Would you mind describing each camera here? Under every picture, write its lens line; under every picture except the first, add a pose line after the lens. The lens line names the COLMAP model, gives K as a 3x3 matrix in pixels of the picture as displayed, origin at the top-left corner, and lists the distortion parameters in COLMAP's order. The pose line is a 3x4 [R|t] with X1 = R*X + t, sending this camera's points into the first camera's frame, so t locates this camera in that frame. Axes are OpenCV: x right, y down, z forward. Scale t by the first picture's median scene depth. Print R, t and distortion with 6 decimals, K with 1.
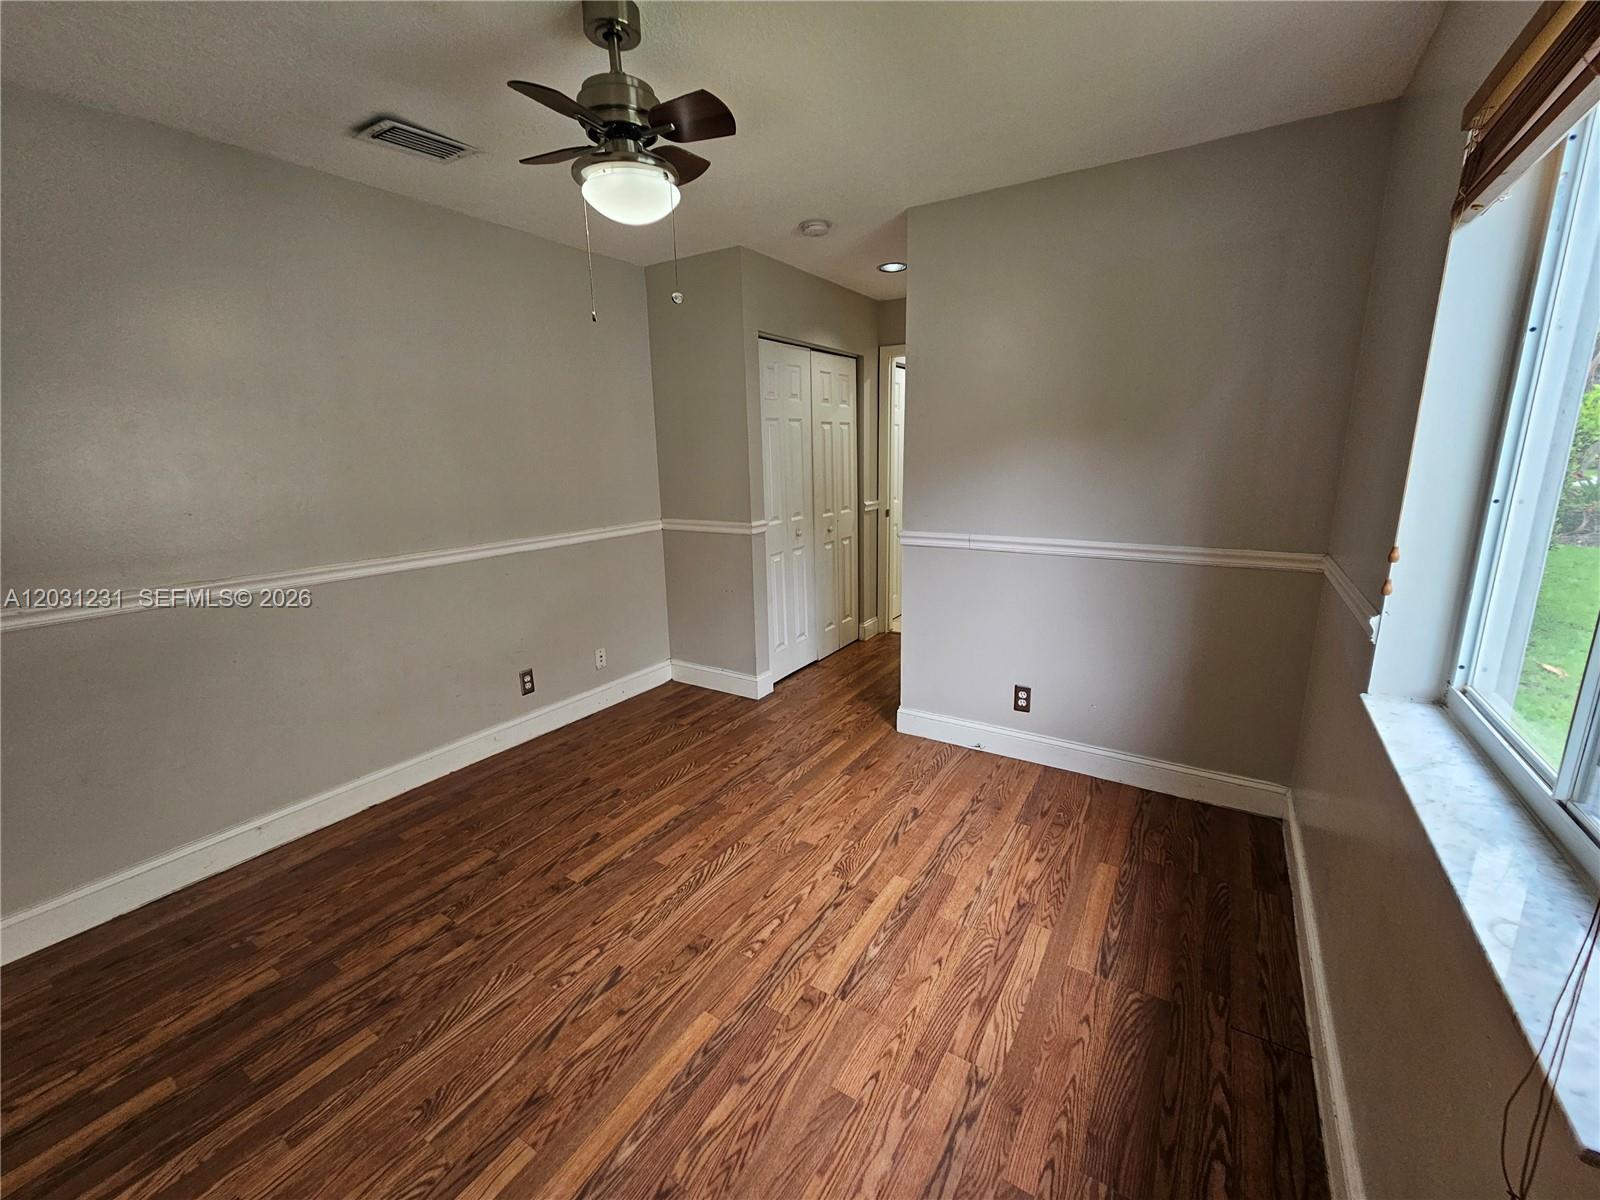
lens RADIAL K [[652.6, 0, 805.9], [0, 652.6, 597.3], [0, 0, 1]] dist [-0.000691, -0.000273]
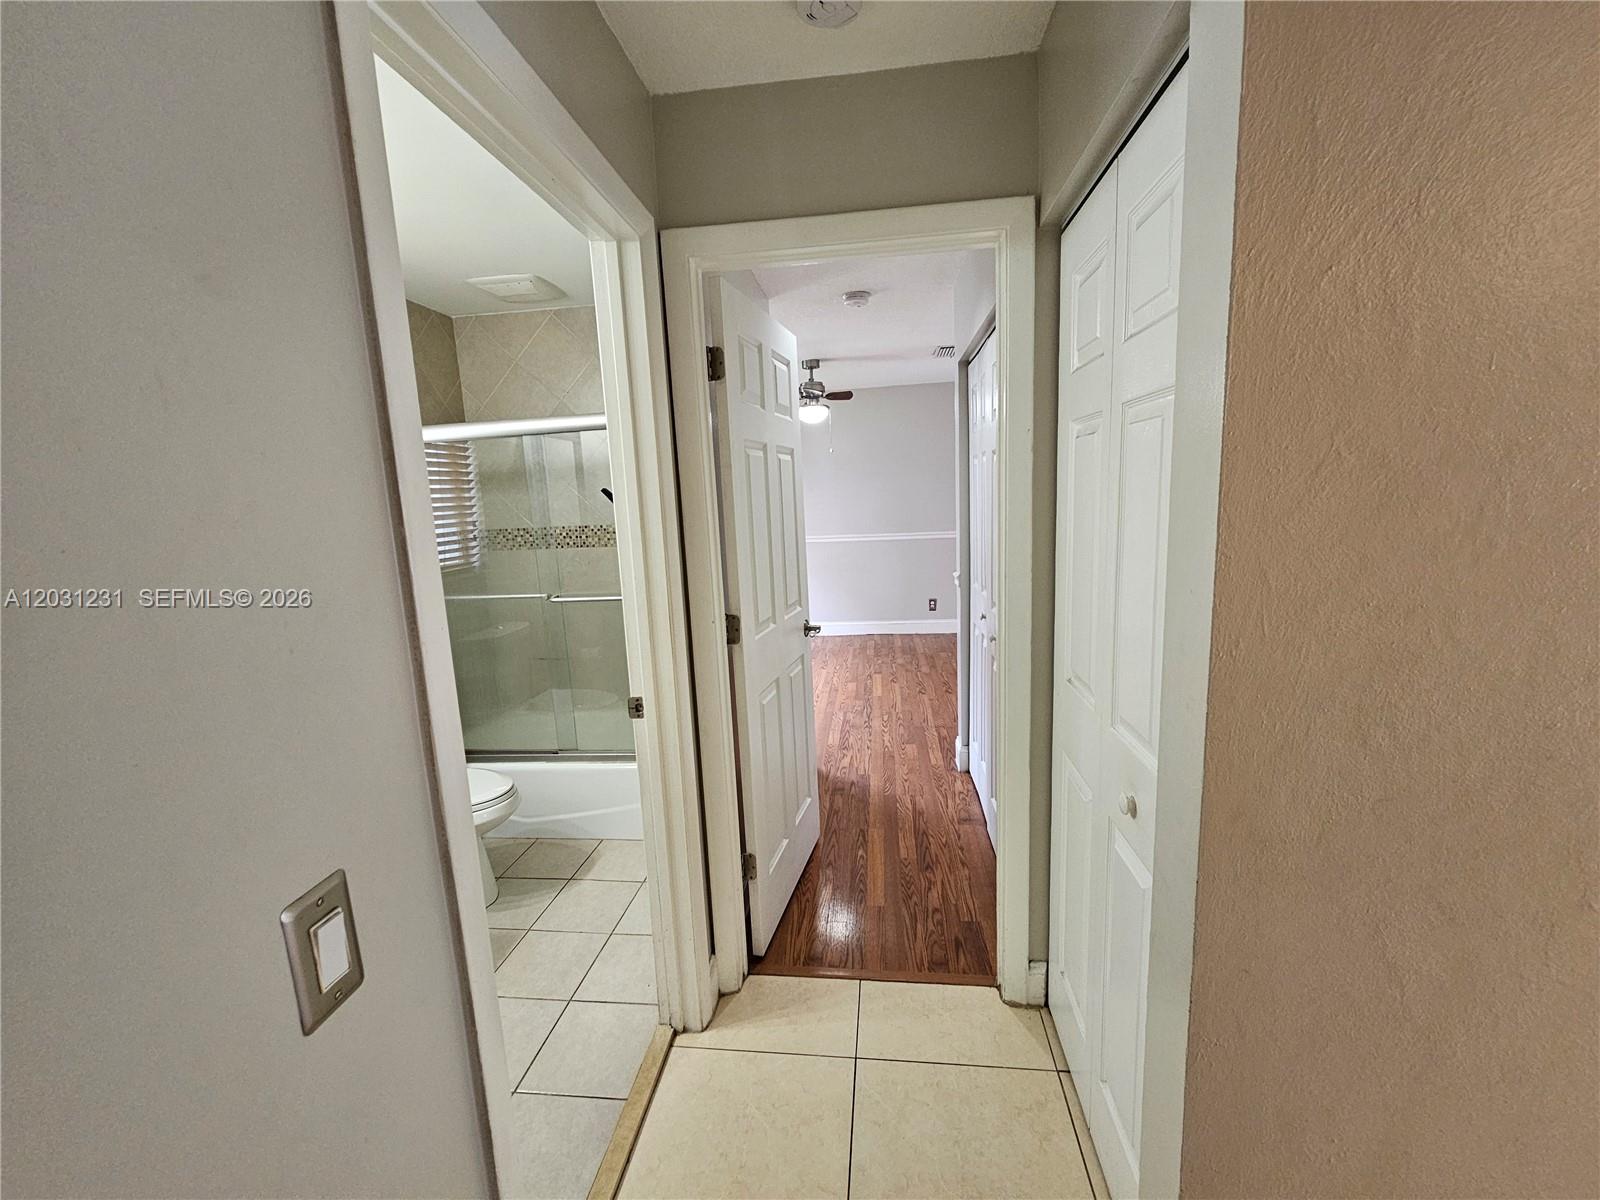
lens RADIAL K [[652.6, 0, 805.9], [0, 652.6, 597.3], [0, 0, 1]] dist [-0.000691, -0.000273]
pose [[-0.898992, 0.123687, -0.420137, 0.613305], [-0.037252, 0.934222, 0.354741, -0.484405], [0.436378, 0.334560, -0.835250, 2.055790]]
